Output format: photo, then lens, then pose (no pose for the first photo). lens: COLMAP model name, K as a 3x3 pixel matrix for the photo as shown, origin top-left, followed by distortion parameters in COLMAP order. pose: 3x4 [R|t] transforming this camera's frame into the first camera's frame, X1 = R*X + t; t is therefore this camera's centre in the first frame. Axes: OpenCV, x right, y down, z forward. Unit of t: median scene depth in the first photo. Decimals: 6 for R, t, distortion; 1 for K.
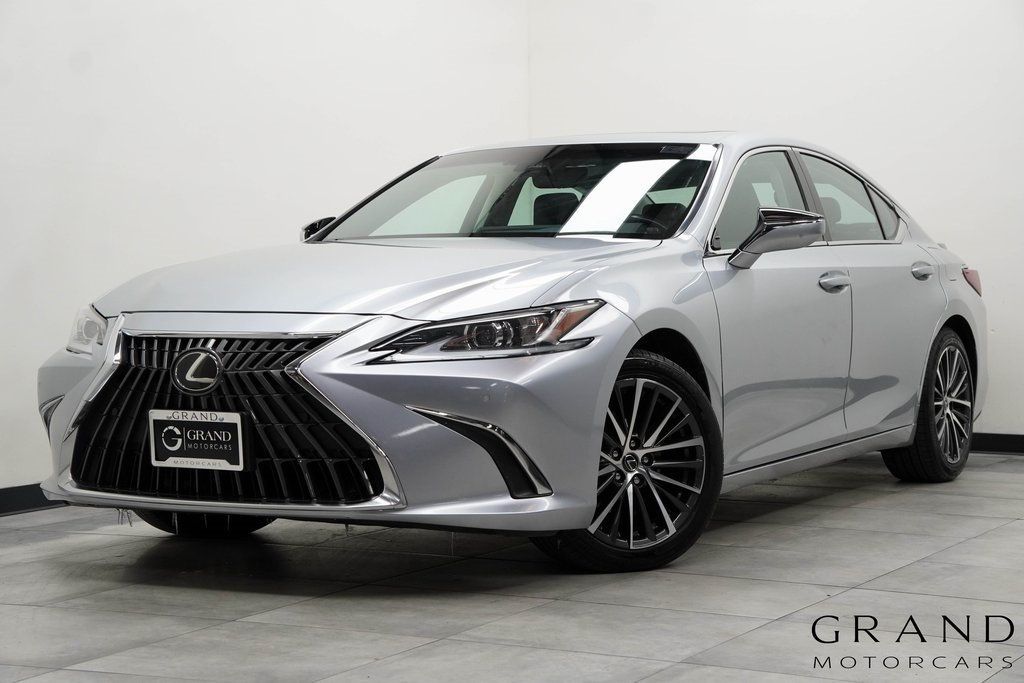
lens RADIAL K [[1895.3, 0, 500.7], [0, 1895.3, 335.0], [0, 0, 1]] dist [0.479738, 0.000000]
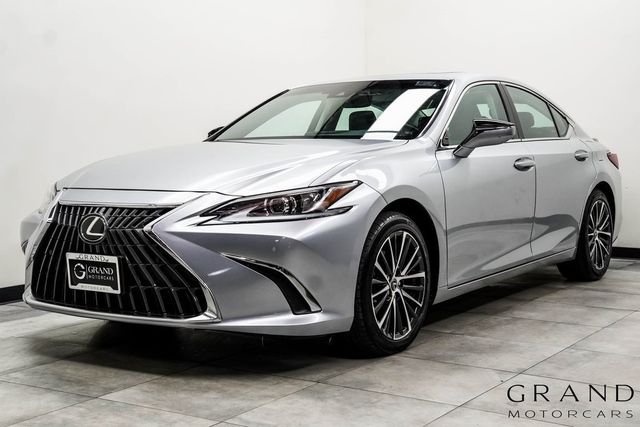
lens RADIAL K [[910.5, 0, 322.1], [0, 910.5, 217.2], [0, 0, 1]] dist [0.210009, 0.000000]
pose [[0.997139, 0.000983, -0.075582, 0.079810], [0.002190, 0.999120, 0.041875, -0.020440], [0.075556, -0.041921, 0.996260, 0.272078]]
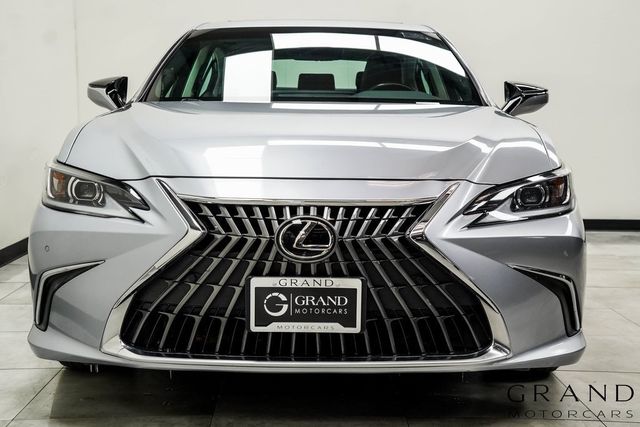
lens RADIAL K [[1058.5, 0, 324.8], [0, 1058.5, 212.9], [0, 0, 1]] dist [0.010046, 0.000000]
pose [[0.872762, -0.038721, 0.486607, -0.418000], [0.006124, 0.997639, 0.068400, -0.033205], [-0.488107, -0.056717, 0.870939, 0.494751]]
